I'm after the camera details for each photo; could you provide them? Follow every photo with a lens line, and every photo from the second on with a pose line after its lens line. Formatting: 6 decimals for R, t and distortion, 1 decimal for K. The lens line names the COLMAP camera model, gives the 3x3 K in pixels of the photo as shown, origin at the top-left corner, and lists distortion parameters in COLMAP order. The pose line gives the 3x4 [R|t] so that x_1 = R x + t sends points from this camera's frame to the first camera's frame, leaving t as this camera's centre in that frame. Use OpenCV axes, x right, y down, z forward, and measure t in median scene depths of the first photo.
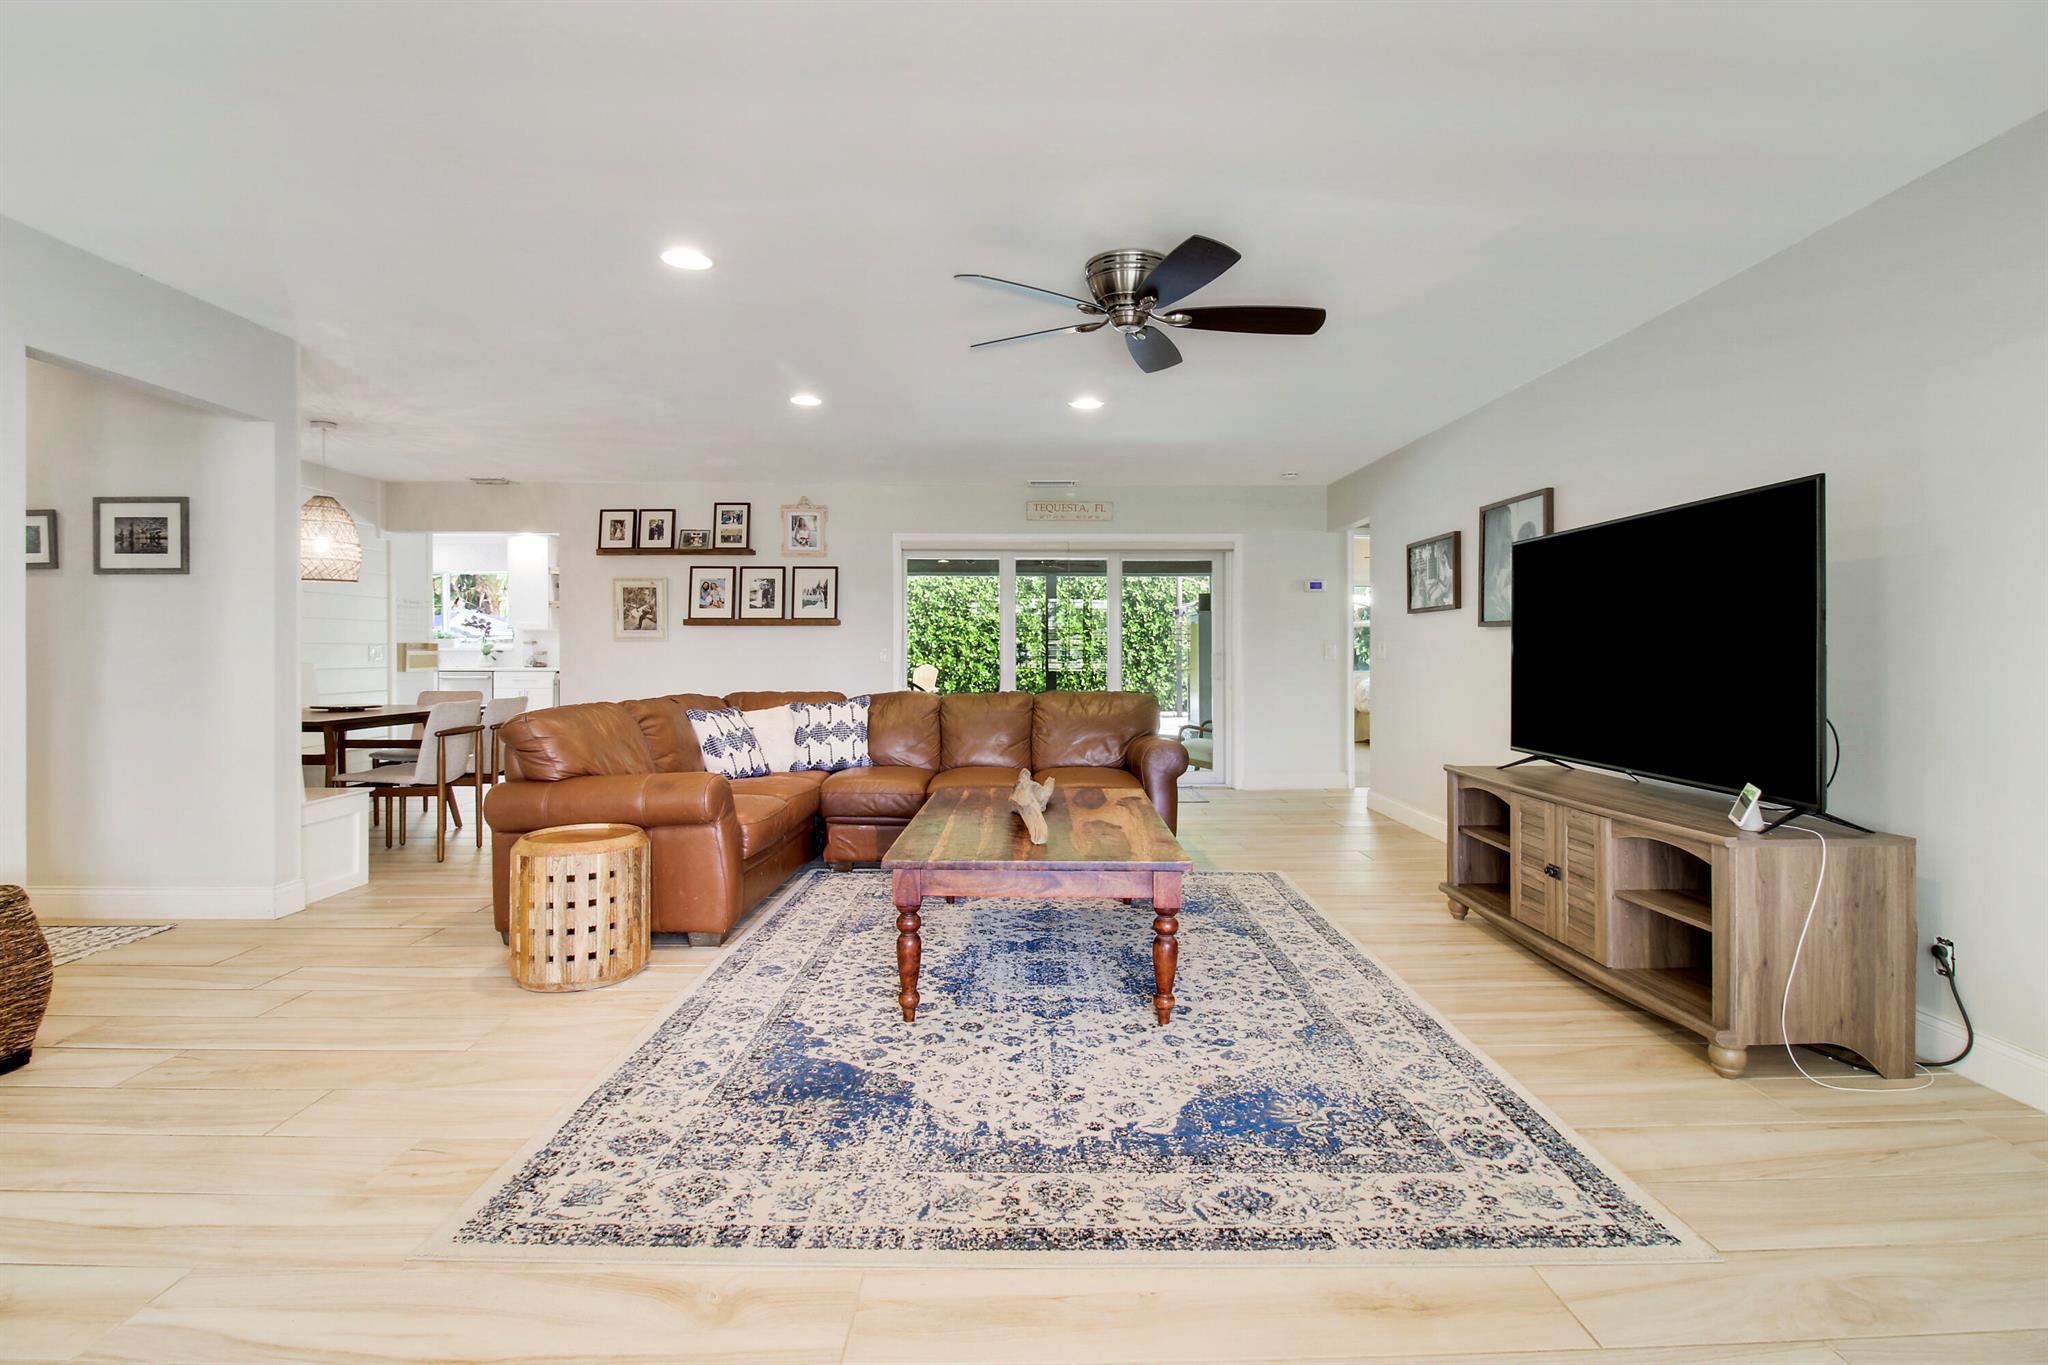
lens RADIAL K [[945.6, 0, 1052.7], [0, 945.6, 651.7], [0, 0, 1]] dist [0.003137, -0.011718]
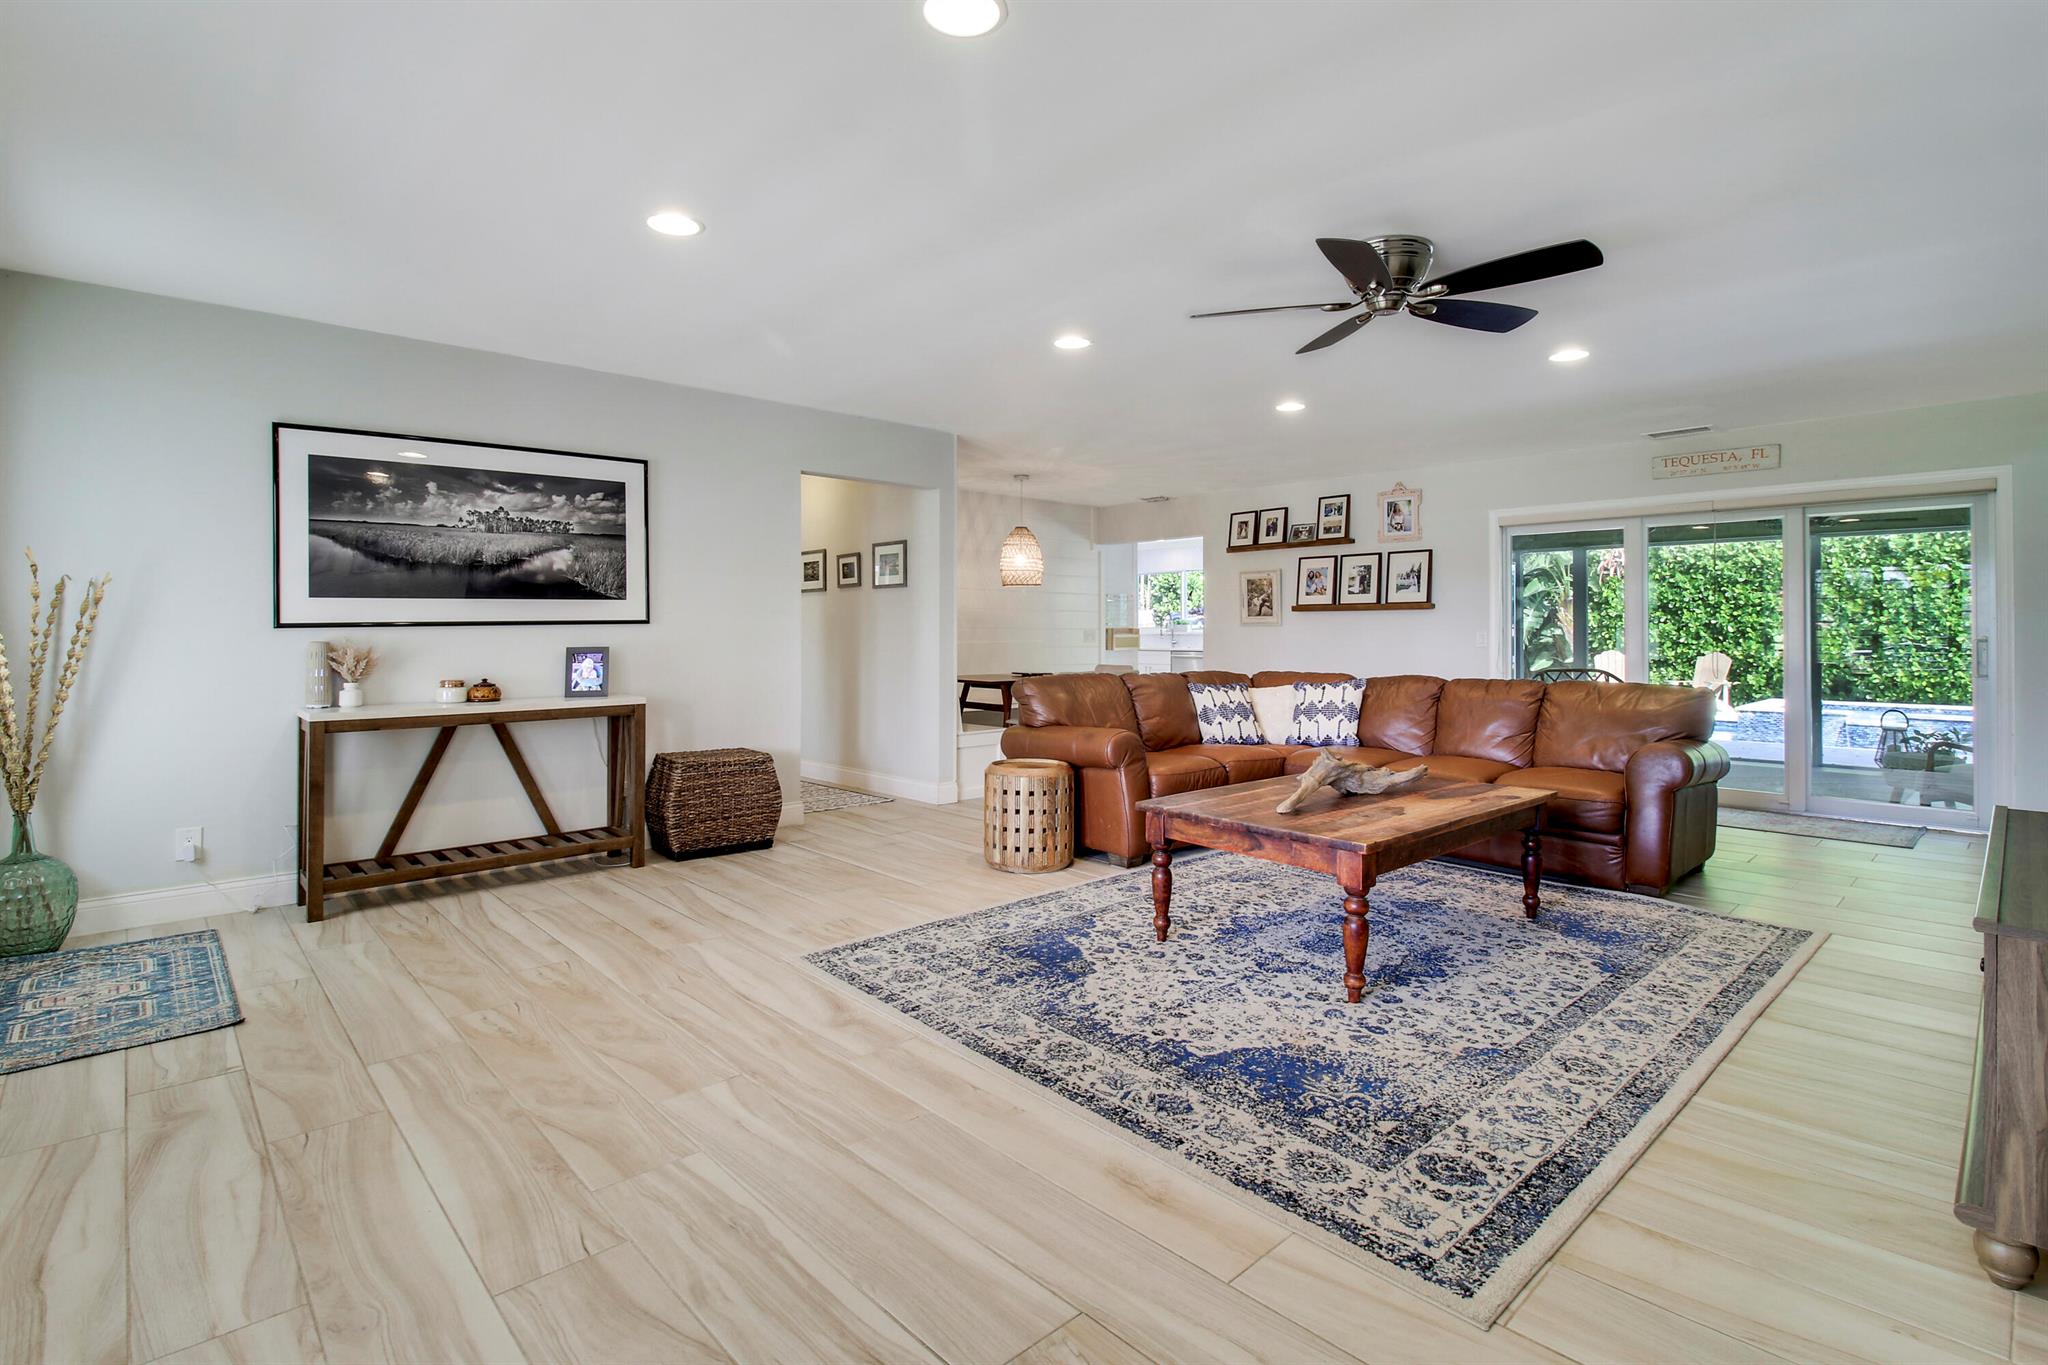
lens RADIAL K [[987.1, 0, 1041.8], [0, 987.1, 613.9], [0, 0, 1]] dist [-0.000291, -0.013403]
pose [[0.664292, -0.013698, -0.747347, 0.614721], [-0.003170, 0.999771, -0.021142, 0.000562], [0.747466, 0.016413, 0.664097, 0.038077]]
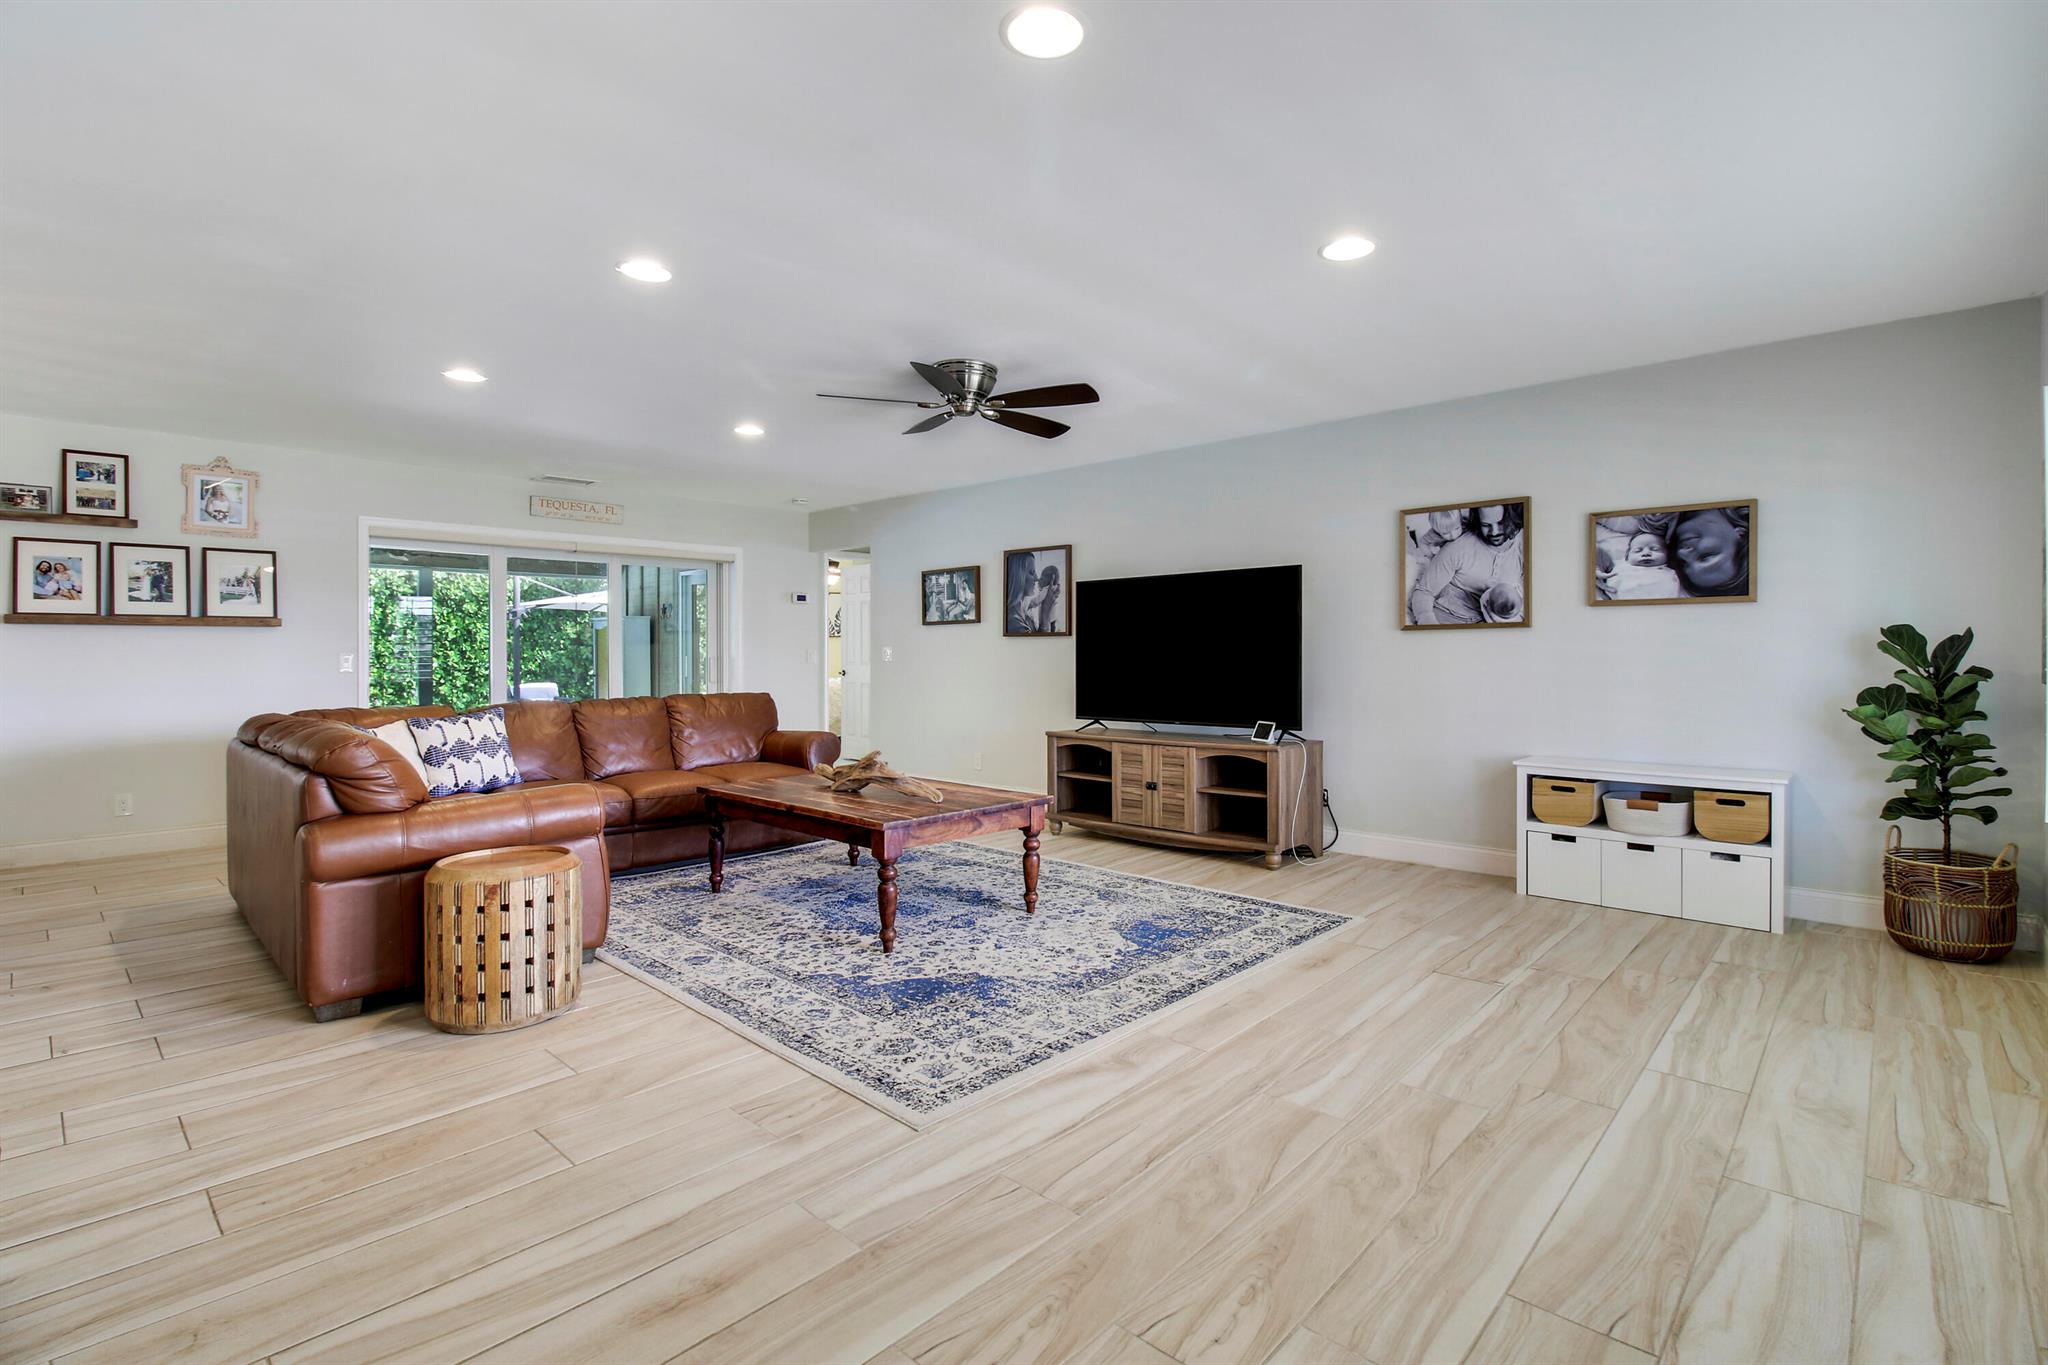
lens RADIAL K [[945.6, 0, 1052.7], [0, 945.6, 651.7], [0, 0, 1]] dist [0.003137, -0.011718]
pose [[0.685645, -0.003991, 0.727925, -0.806526], [0.007404, 0.999971, -0.001491, -0.001989], [-0.727898, 0.006412, 0.685655, -0.012960]]
